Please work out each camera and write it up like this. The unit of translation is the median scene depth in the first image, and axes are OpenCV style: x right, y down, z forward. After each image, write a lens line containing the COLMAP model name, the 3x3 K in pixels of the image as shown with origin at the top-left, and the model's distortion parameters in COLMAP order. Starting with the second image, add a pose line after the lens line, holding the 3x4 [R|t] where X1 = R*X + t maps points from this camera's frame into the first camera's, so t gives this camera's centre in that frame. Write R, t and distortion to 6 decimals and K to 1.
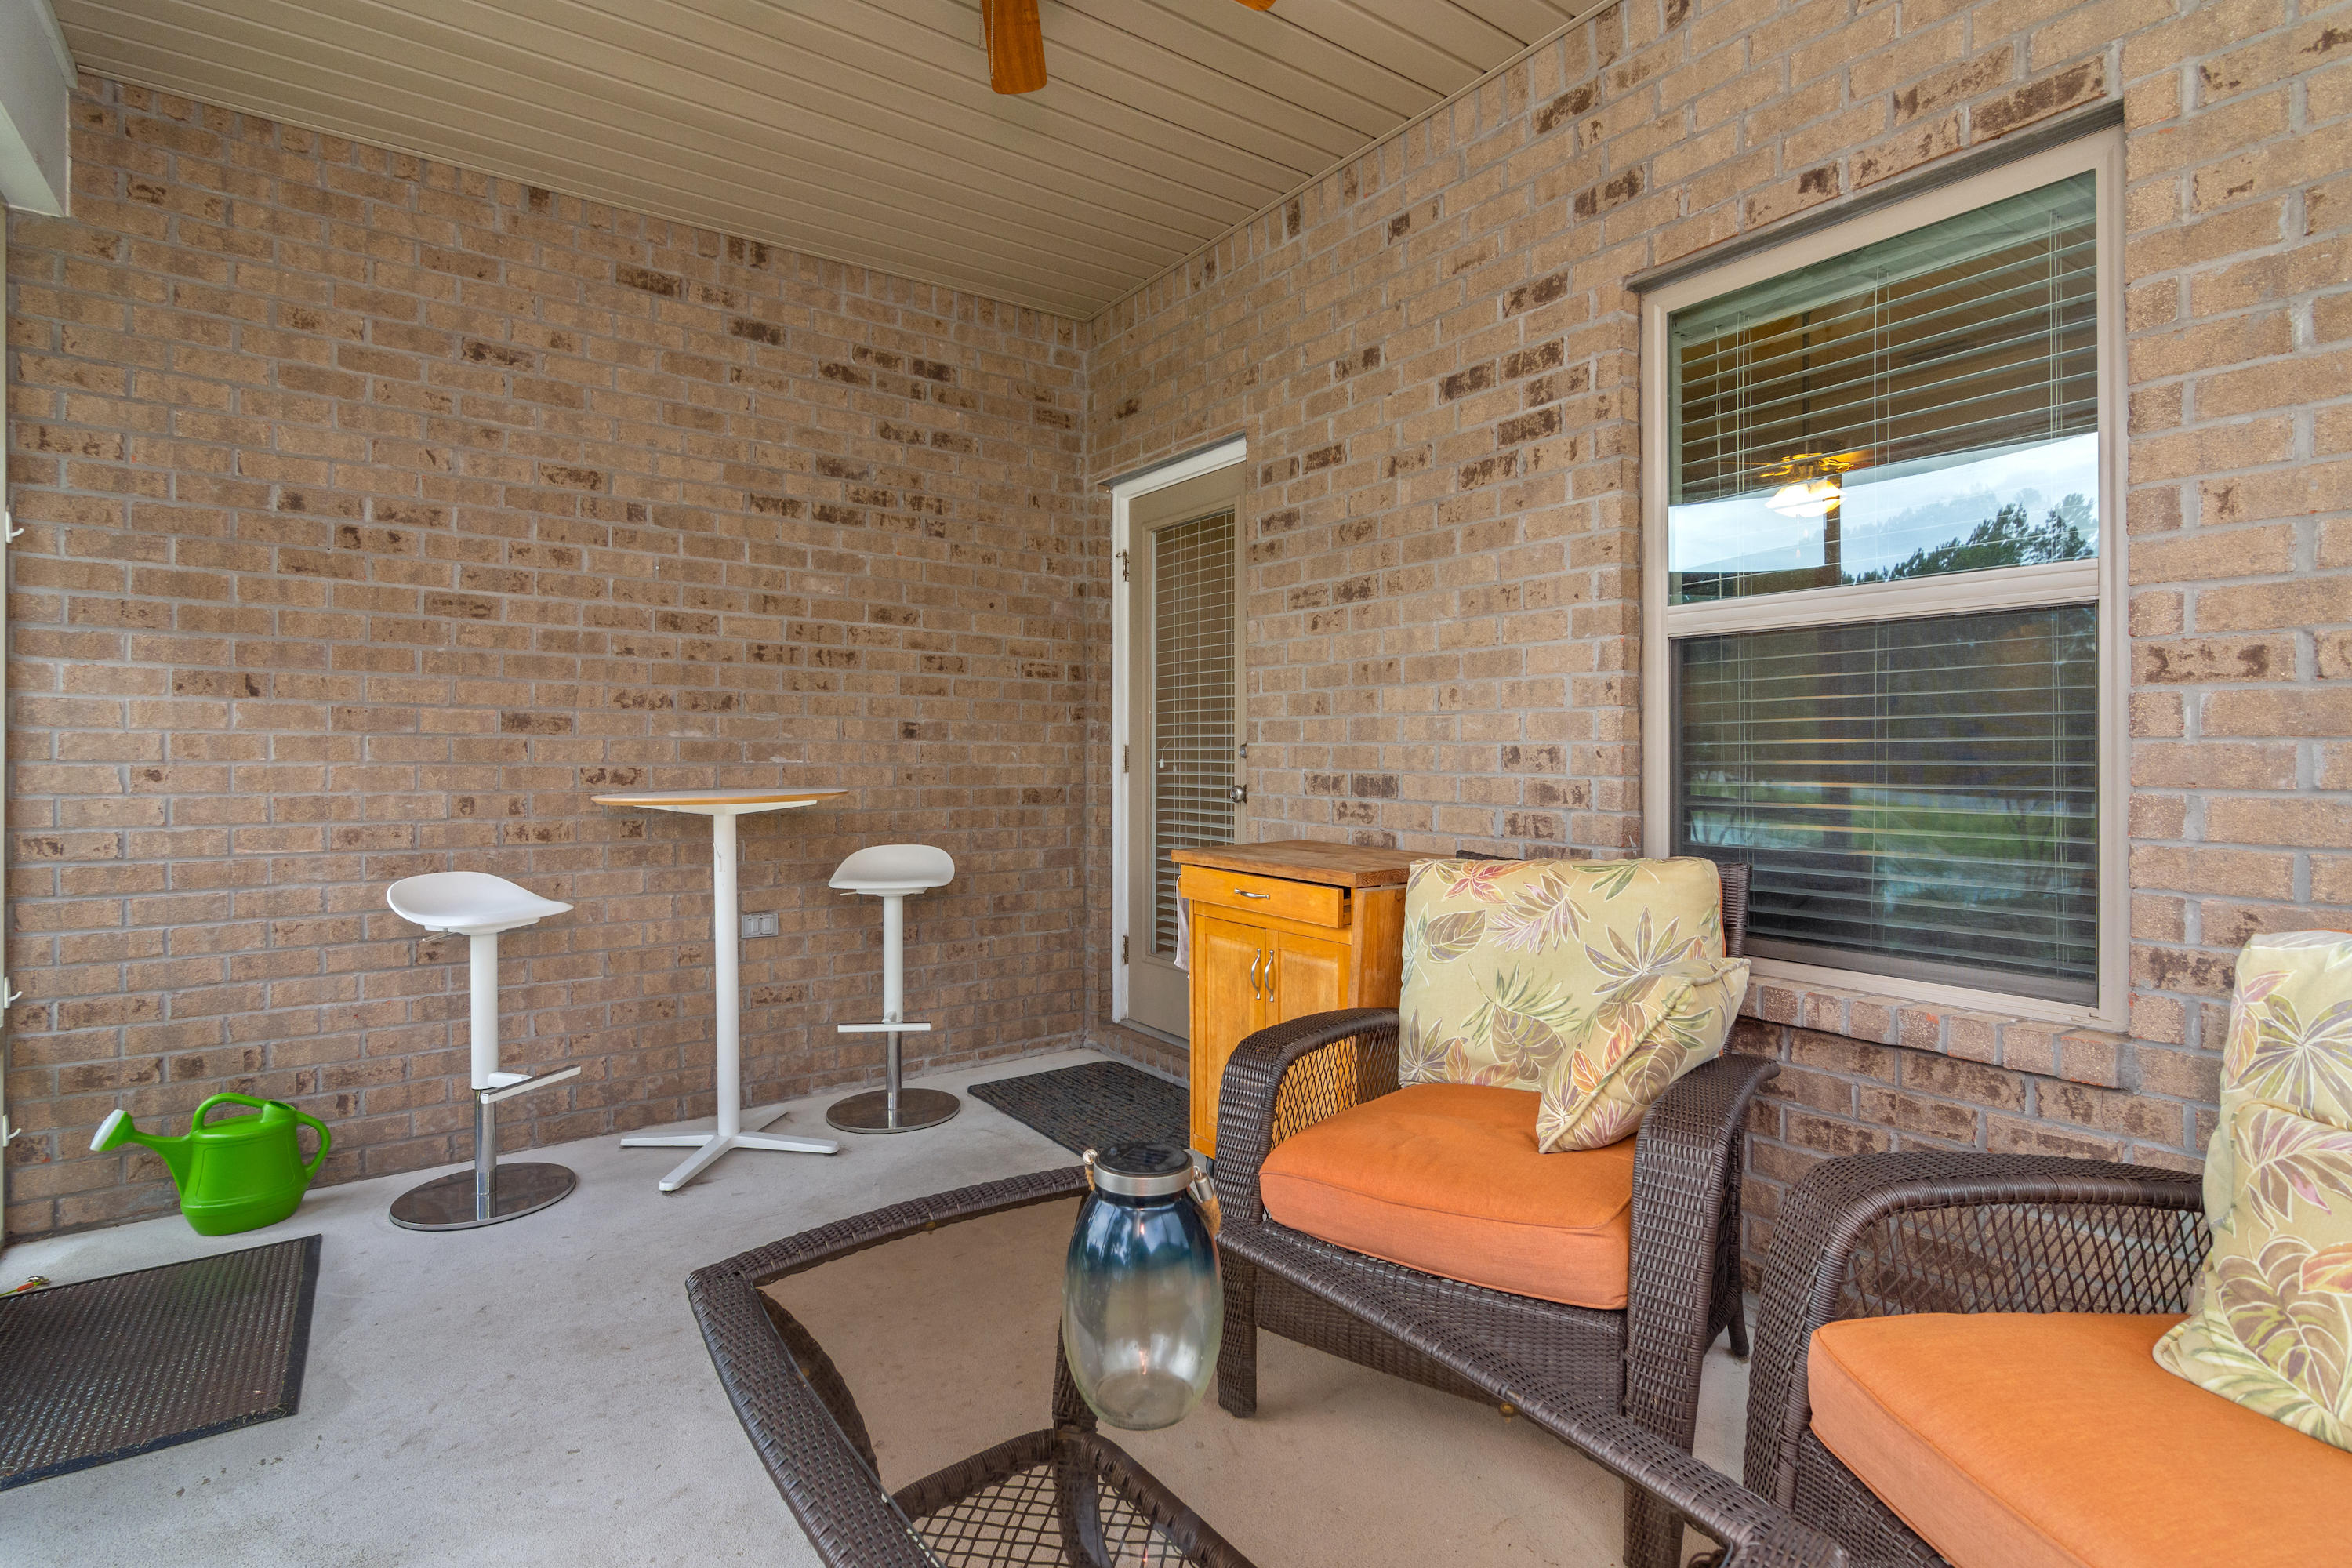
lens RADIAL K [[1141.1, 0, 1197.8], [0, 1141.1, 738.1], [0, 0, 1]] dist [-0.003850, 0.002350]
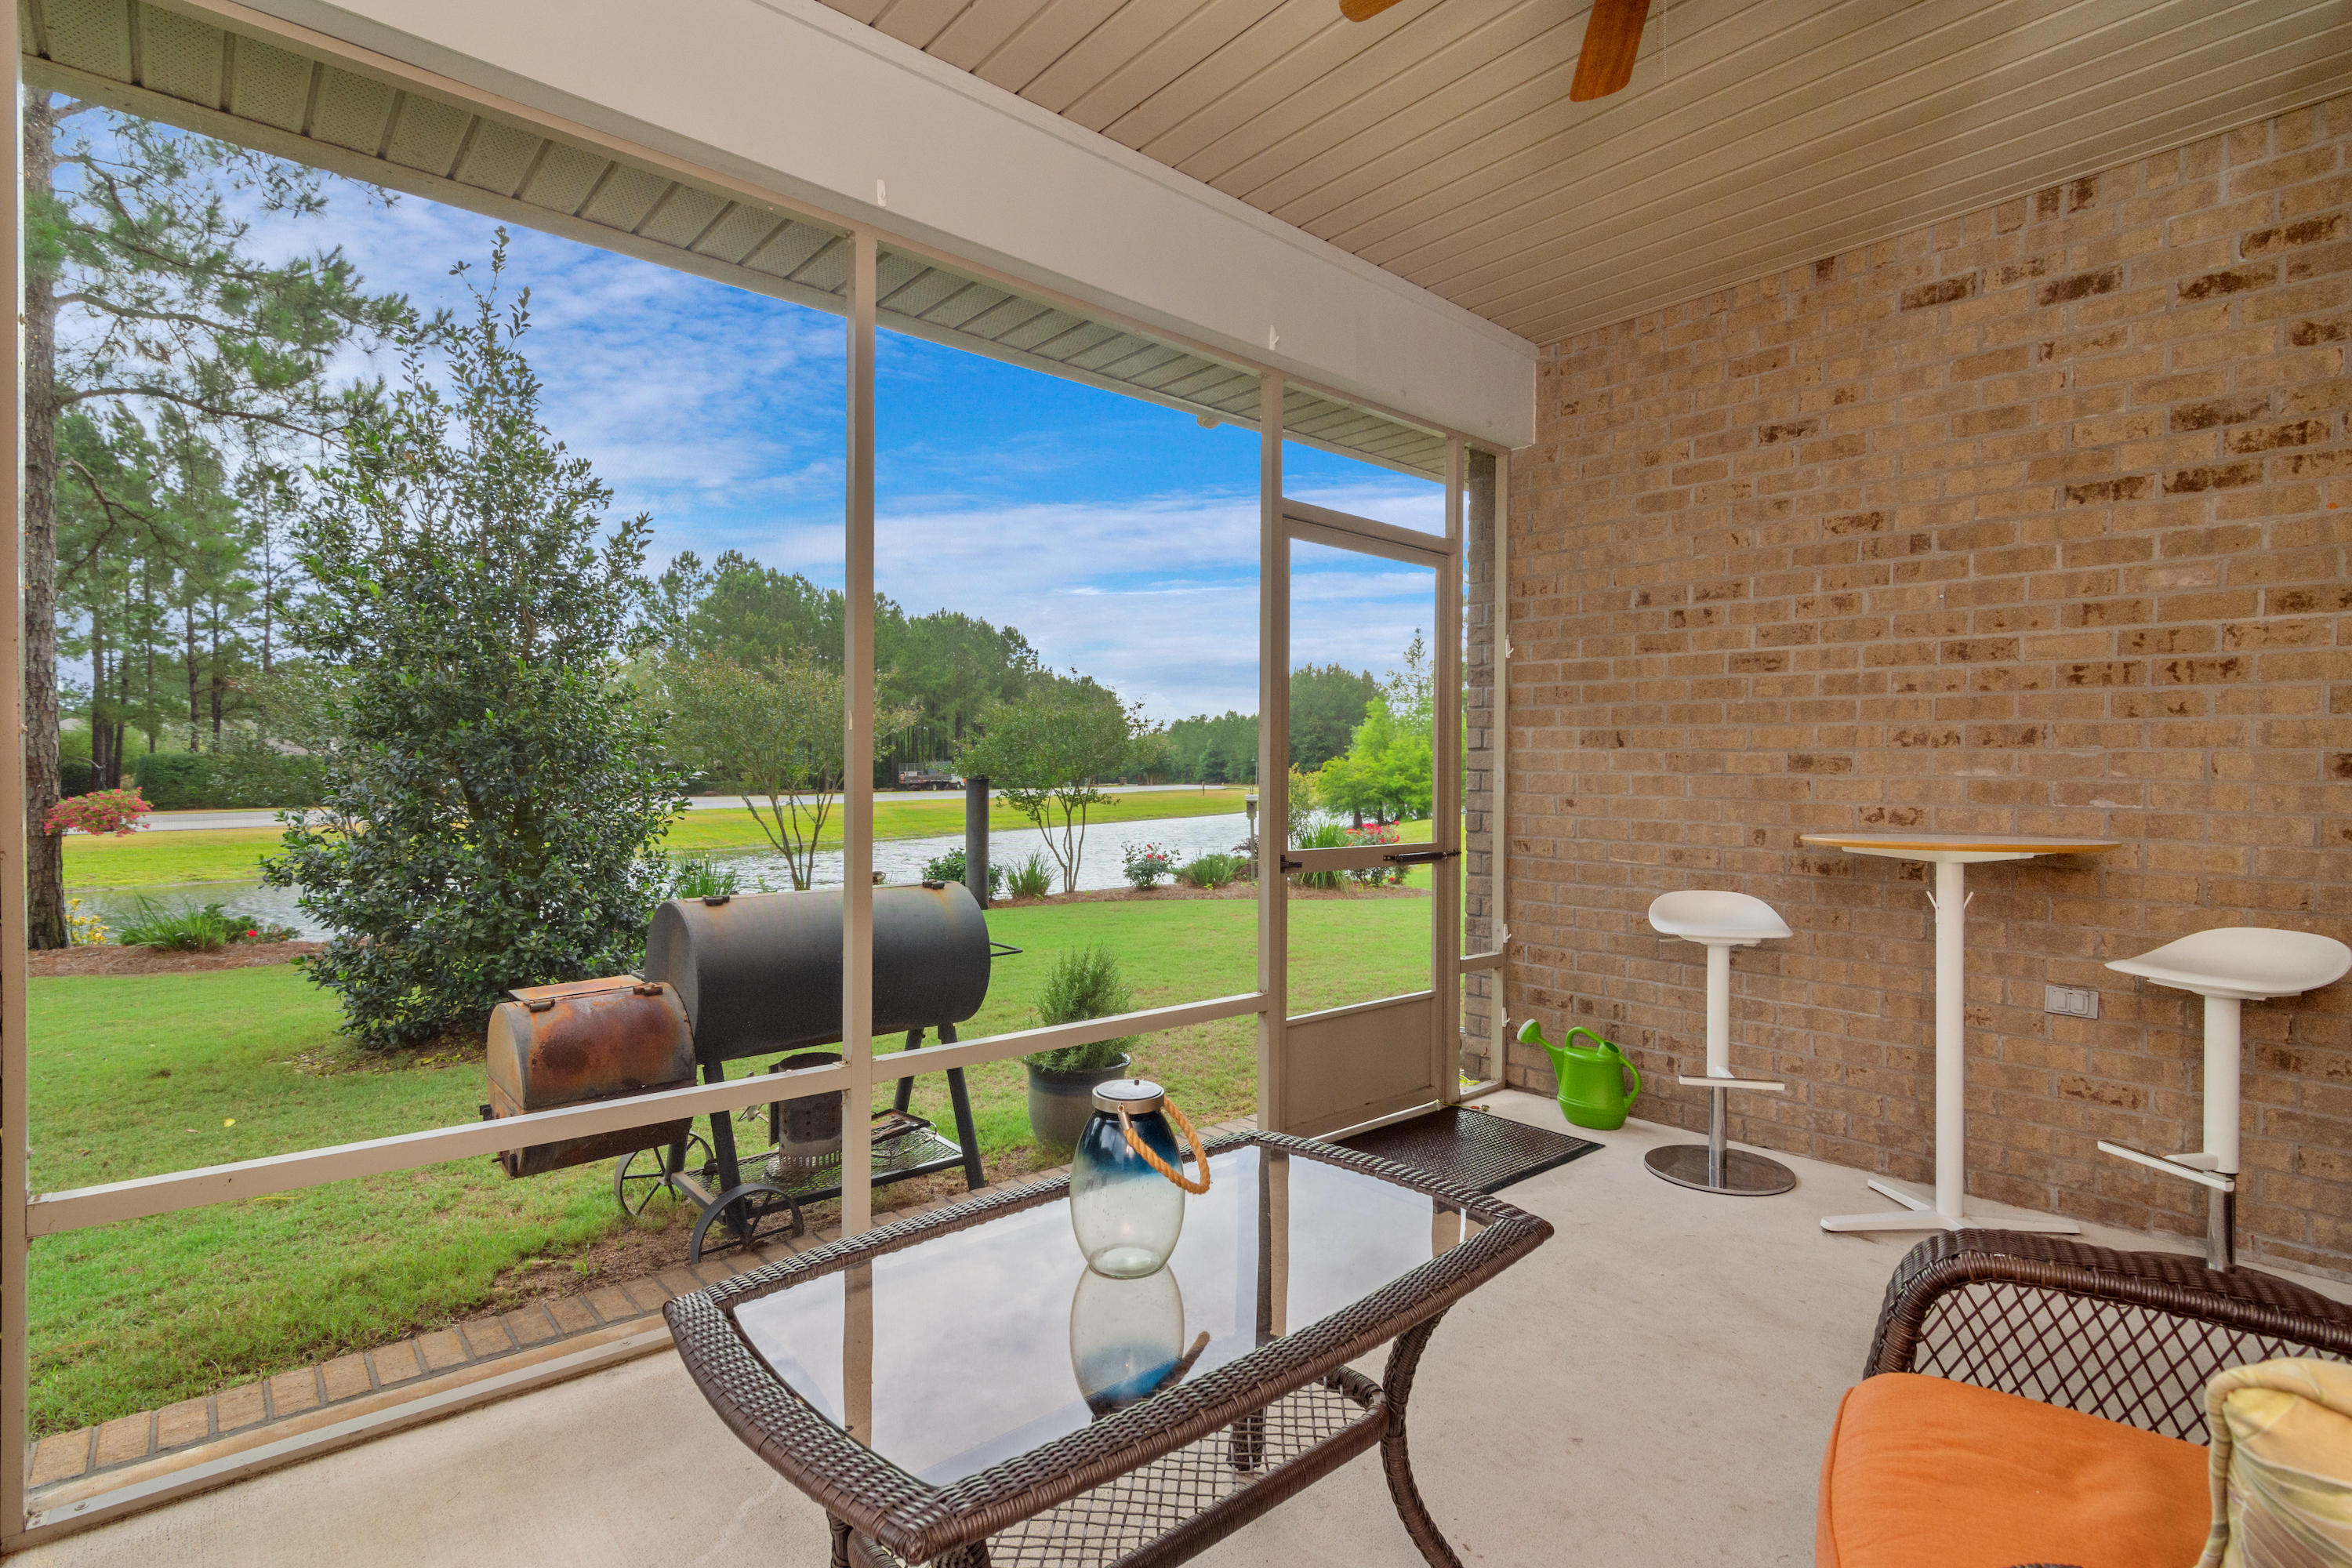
lens RADIAL K [[1141.1, 0, 1172.6], [0, 1141.1, 783.3], [0, 0, 1]] dist [-0.003850, 0.002350]
pose [[0.087300, 0.006516, -0.996161, 0.427047], [0.003396, 0.999971, 0.006838, -0.003886], [0.996176, -0.003979, 0.087275, 0.299484]]
